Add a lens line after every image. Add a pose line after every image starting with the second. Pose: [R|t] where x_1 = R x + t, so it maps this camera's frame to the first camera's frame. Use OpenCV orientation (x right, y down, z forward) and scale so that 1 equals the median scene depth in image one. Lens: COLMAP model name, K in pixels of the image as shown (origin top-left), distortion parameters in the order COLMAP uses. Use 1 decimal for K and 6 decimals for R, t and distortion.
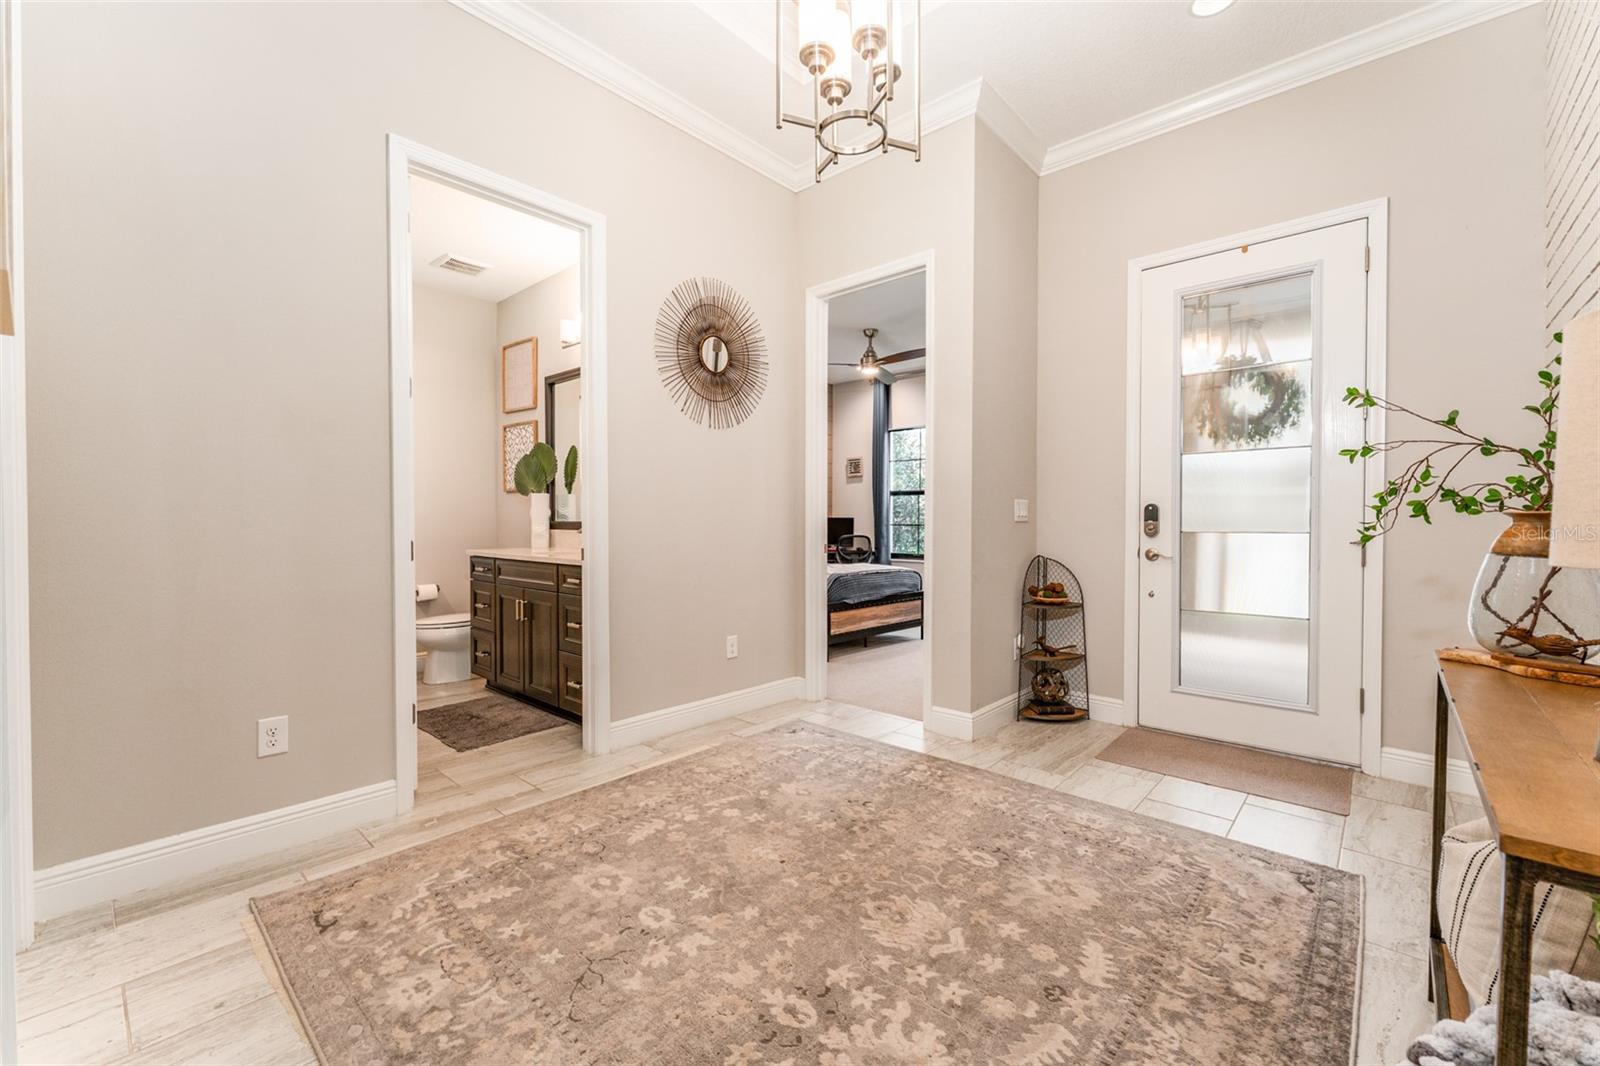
lens RADIAL K [[653.6, 0, 799.9], [0, 653.6, 529.5], [0, 0, 1]] dist [0.000579, 0.000307]
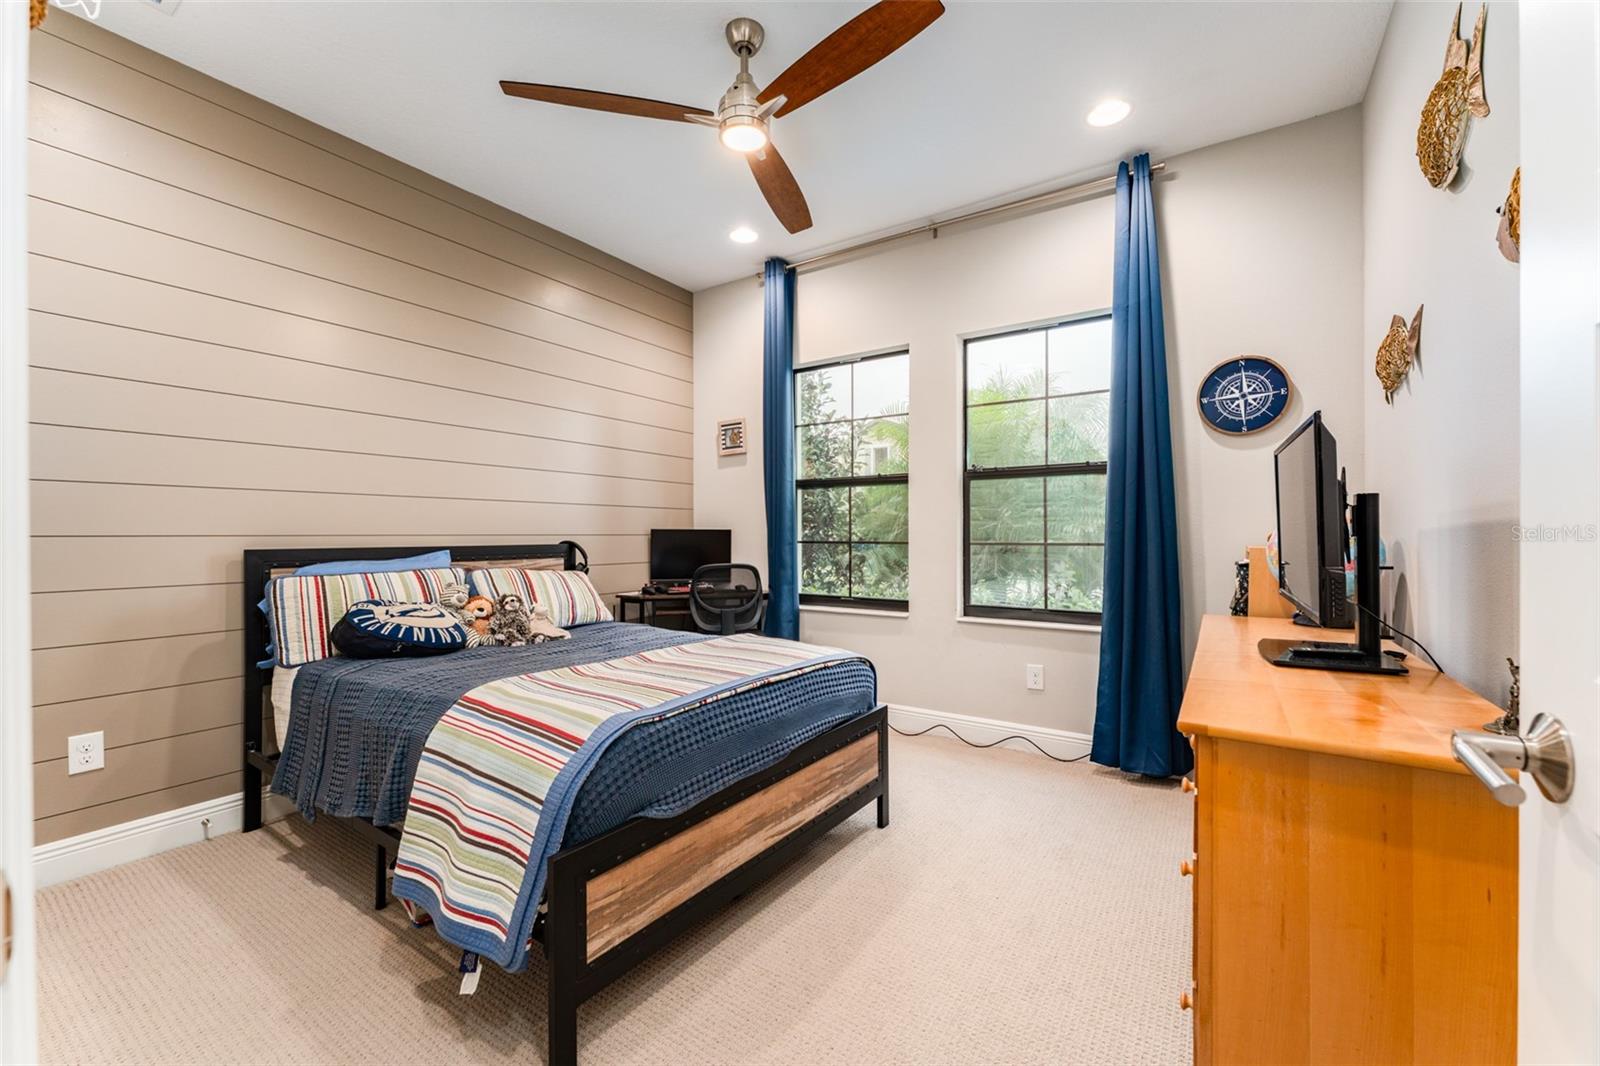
lens RADIAL K [[643.5, 0, 790.3], [0, 643.5, 532.3], [0, 0, 1]] dist [0.000262, 0.000052]
pose [[0.991199, -0.005180, 0.132279, 0.083102], [0.007557, 0.999819, -0.017477, -0.008373], [-0.132165, 0.018323, 0.991058, 0.631546]]
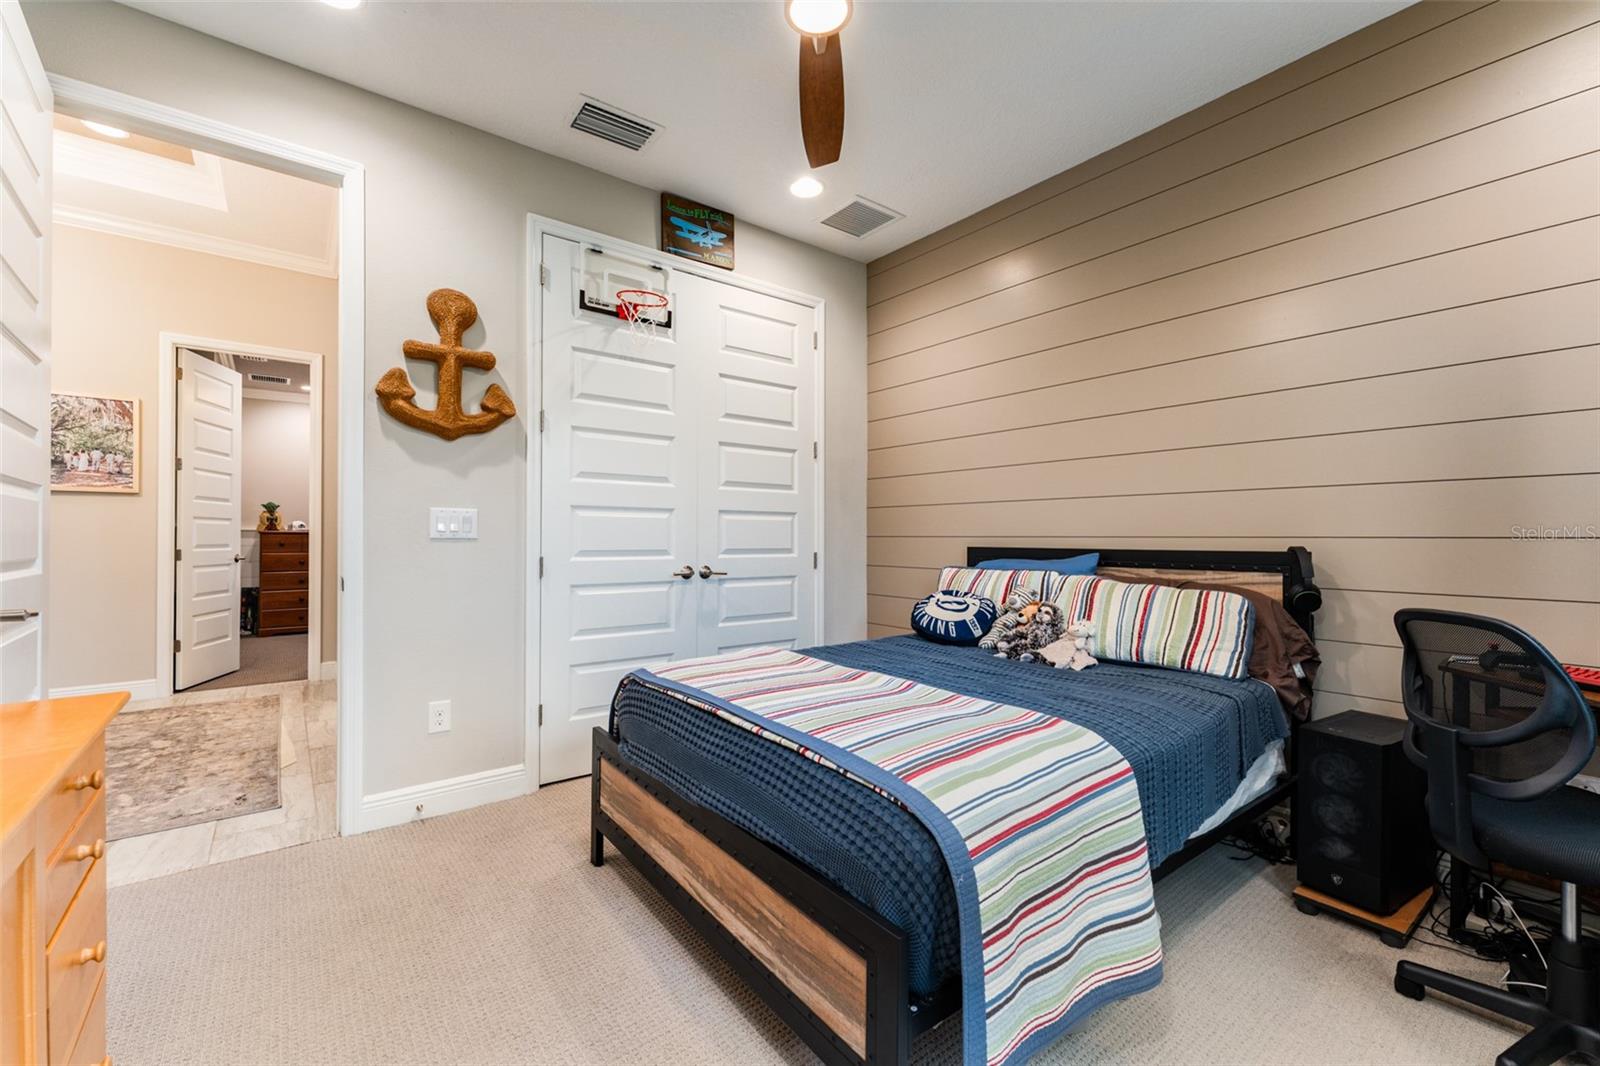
lens RADIAL K [[653.6, 0, 799.9], [0, 653.6, 529.5], [0, 0, 1]] dist [0.000579, 0.000307]
pose [[-0.170142, -0.013096, -0.985333, 0.386561], [-0.015794, 0.999819, -0.010561, -0.014048], [0.985293, 0.013766, -0.170318, 1.043018]]
